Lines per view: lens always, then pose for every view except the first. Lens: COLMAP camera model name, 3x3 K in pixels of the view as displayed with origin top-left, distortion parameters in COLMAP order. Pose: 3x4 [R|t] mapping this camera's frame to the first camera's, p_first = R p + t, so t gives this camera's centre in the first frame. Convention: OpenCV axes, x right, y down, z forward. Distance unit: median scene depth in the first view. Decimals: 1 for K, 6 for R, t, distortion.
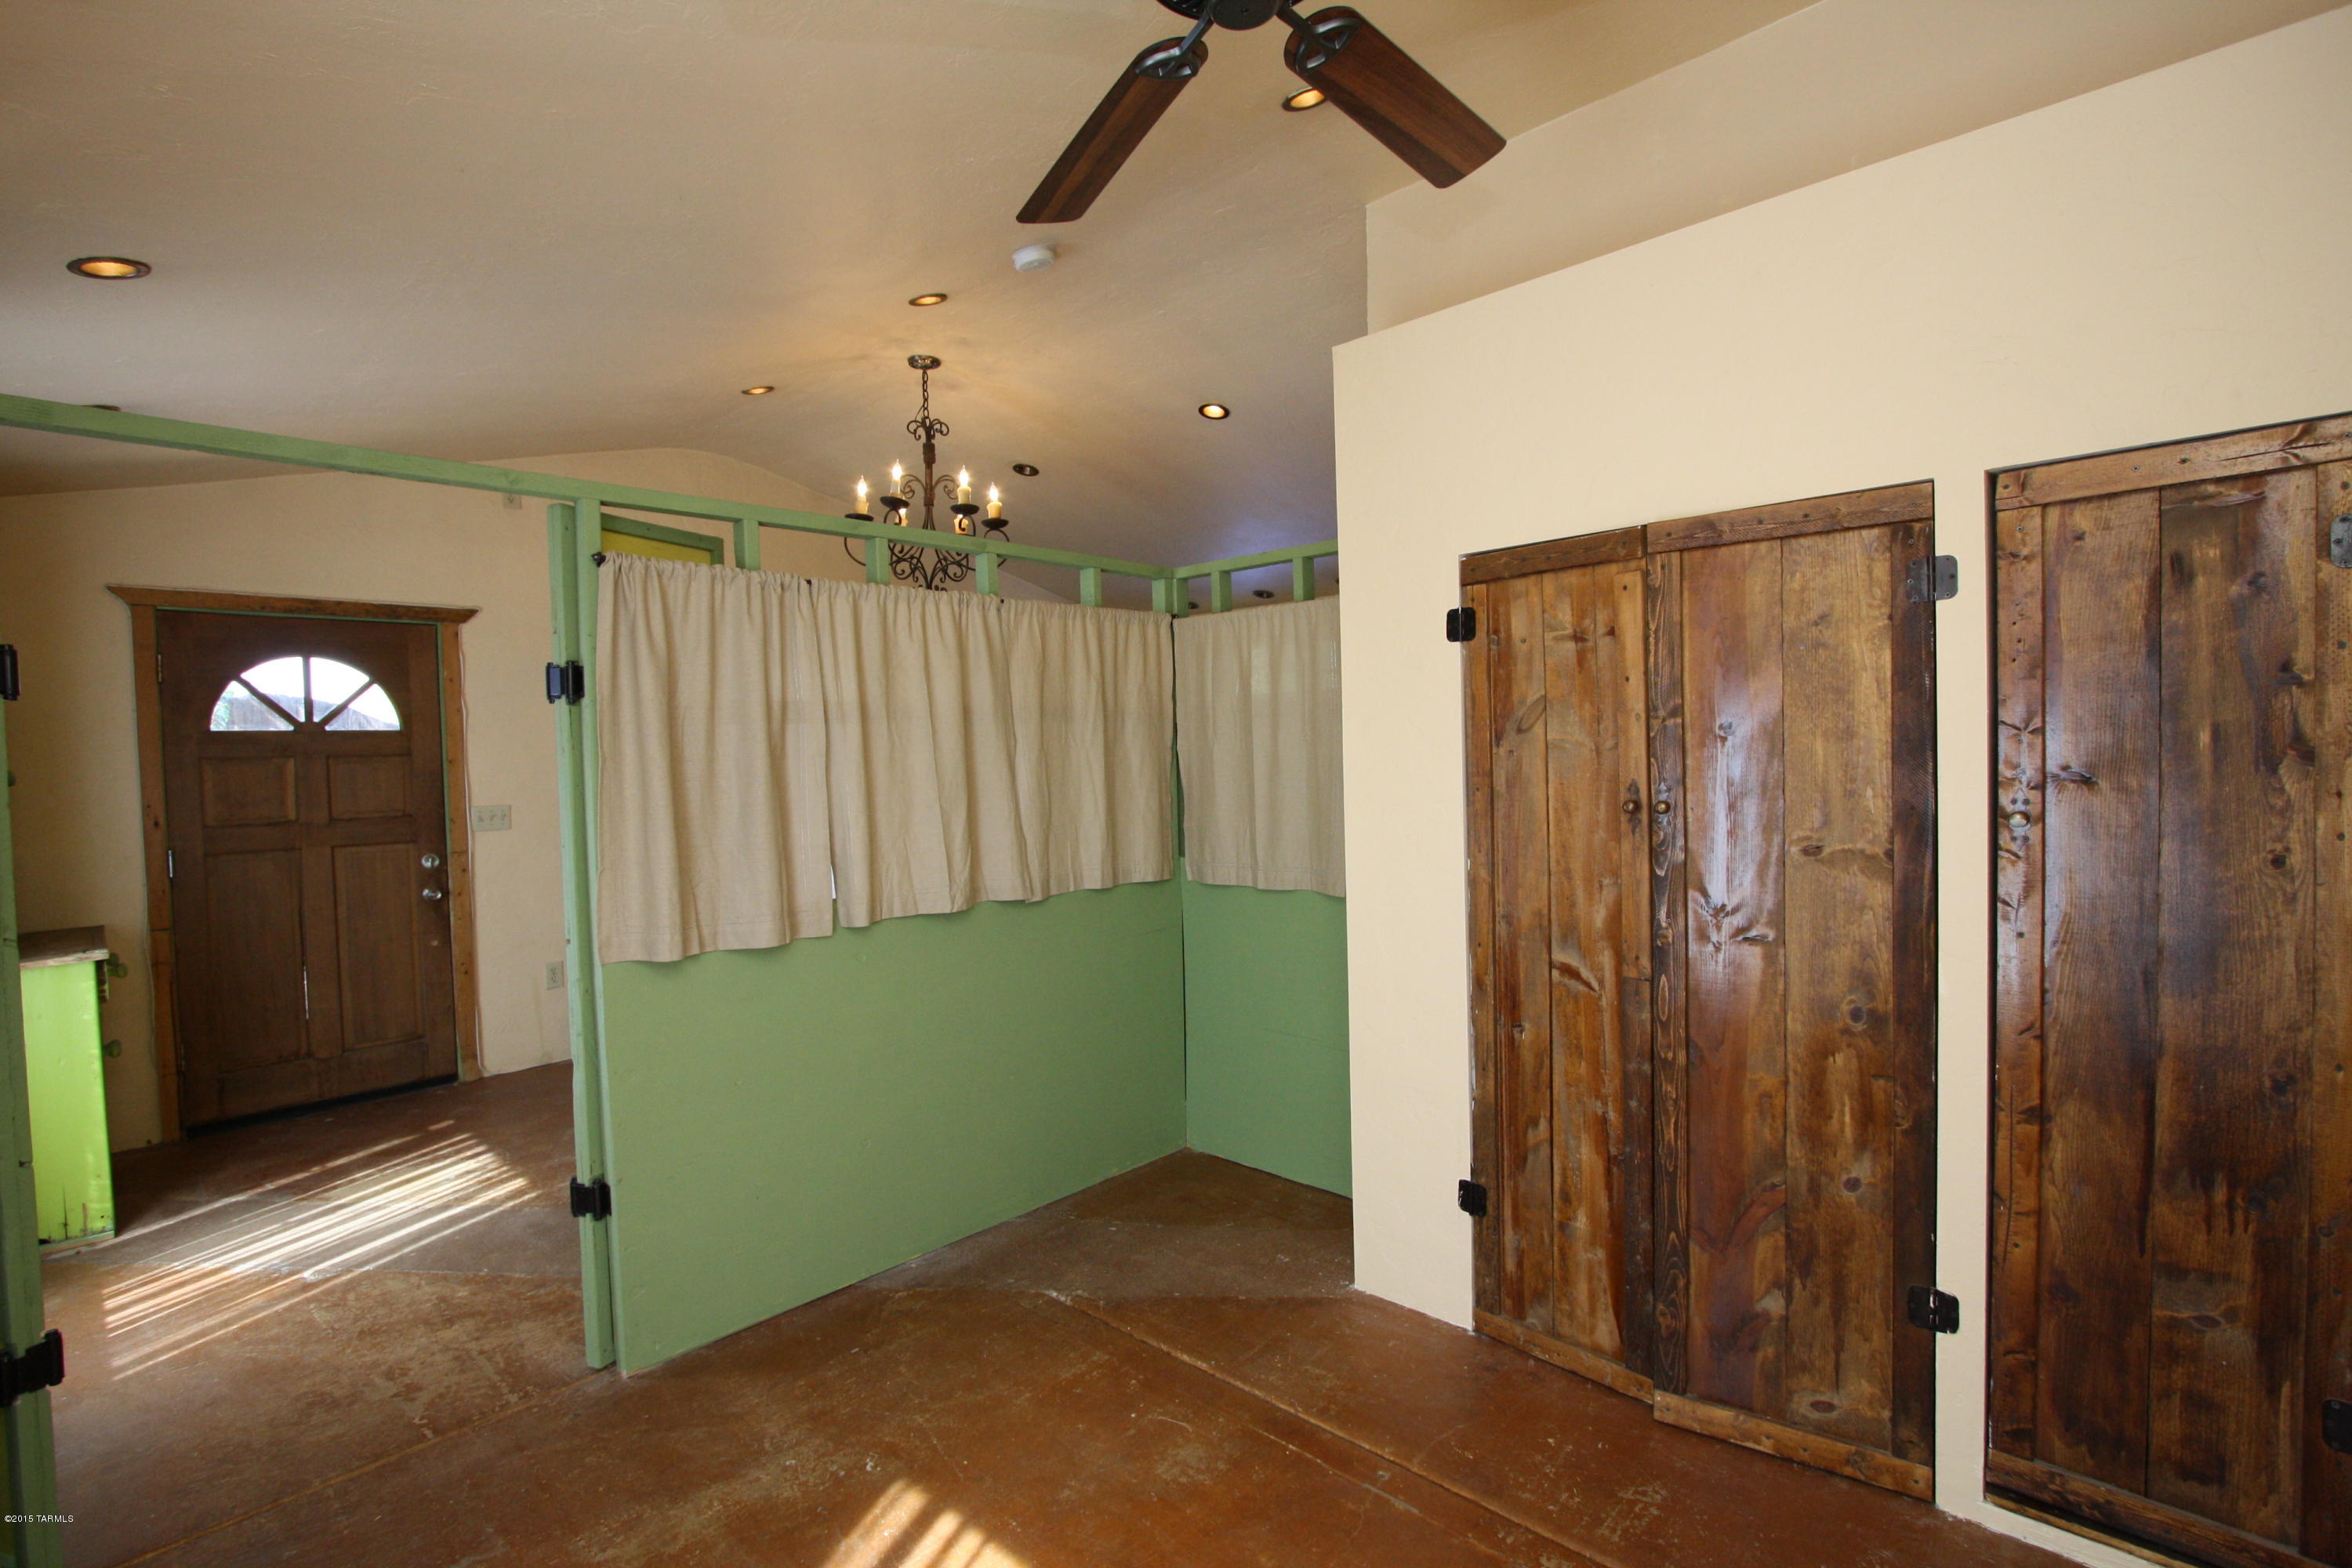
lens RADIAL K [[1094.8, 0, 1181.5], [0, 1094.8, 784.9], [0, 0, 1]] dist [-0.021940, 0.004638]
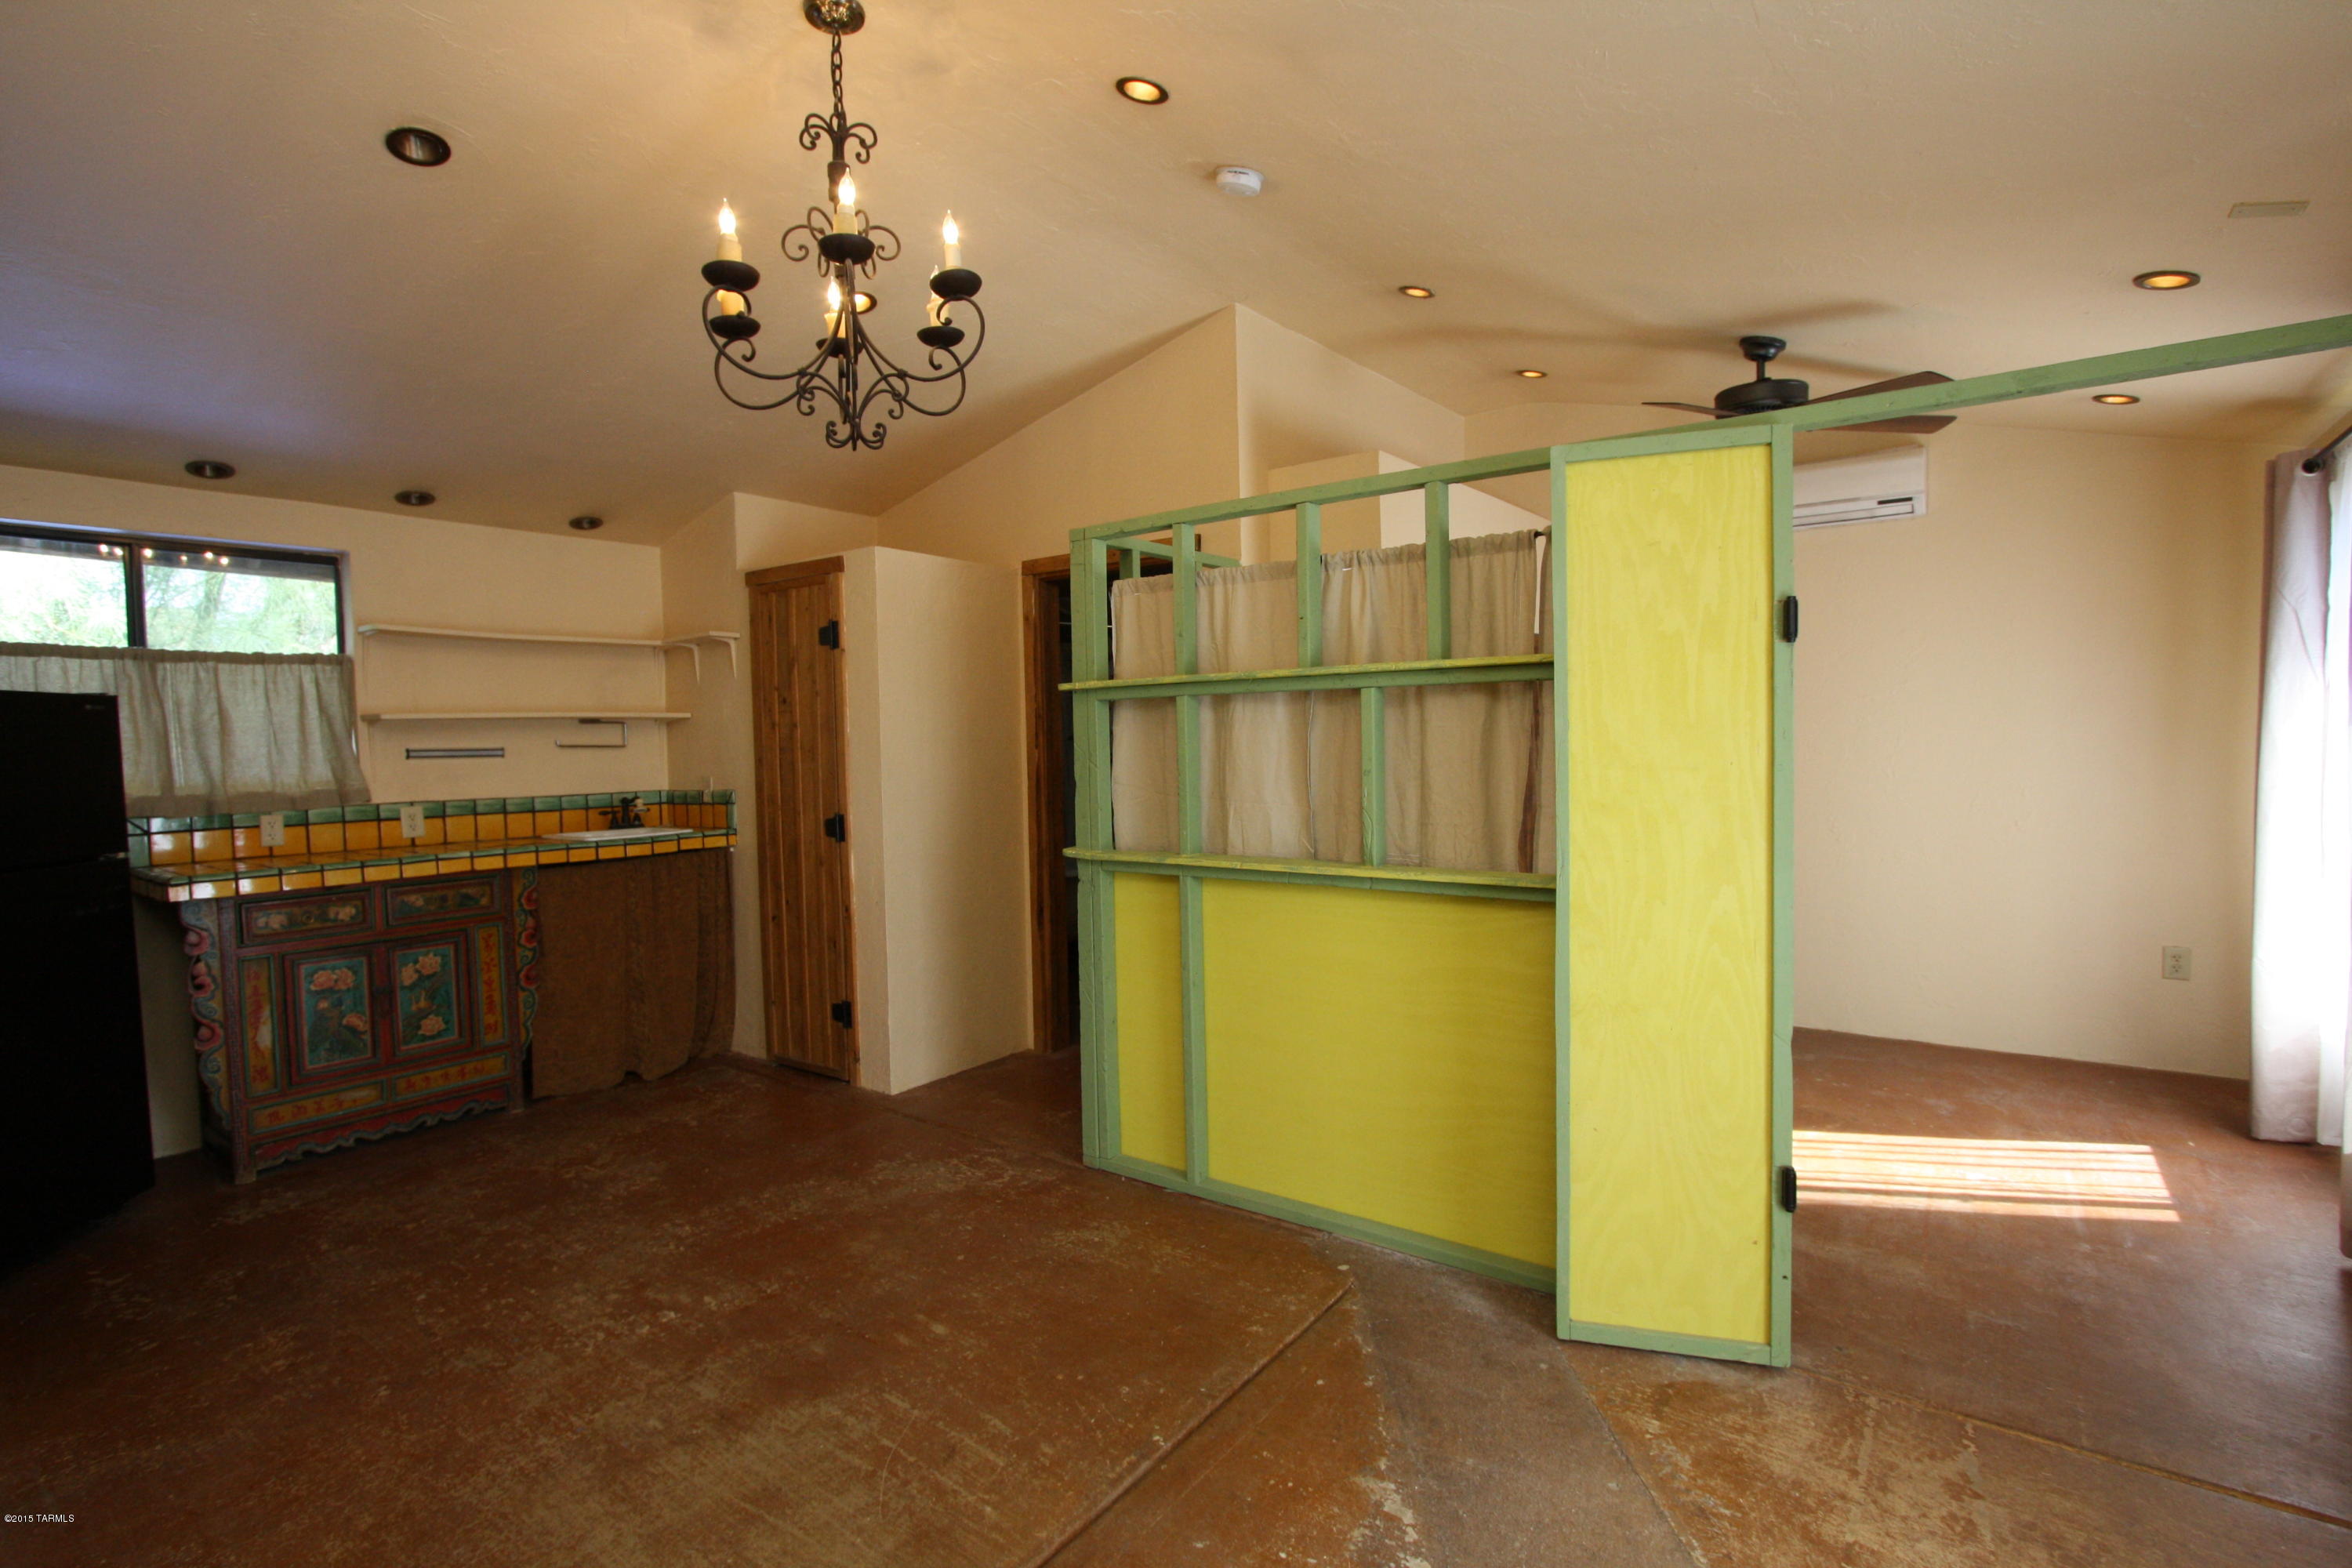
lens RADIAL K [[1094.8, 0, 1175.5], [0, 1094.8, 776.3], [0, 0, 1]] dist [-0.021940, 0.004638]
pose [[-0.107260, -0.008059, 0.994198, -1.459106], [0.055918, 0.998335, 0.014125, -0.005393], [-0.992657, 0.057108, -0.106631, 1.652353]]
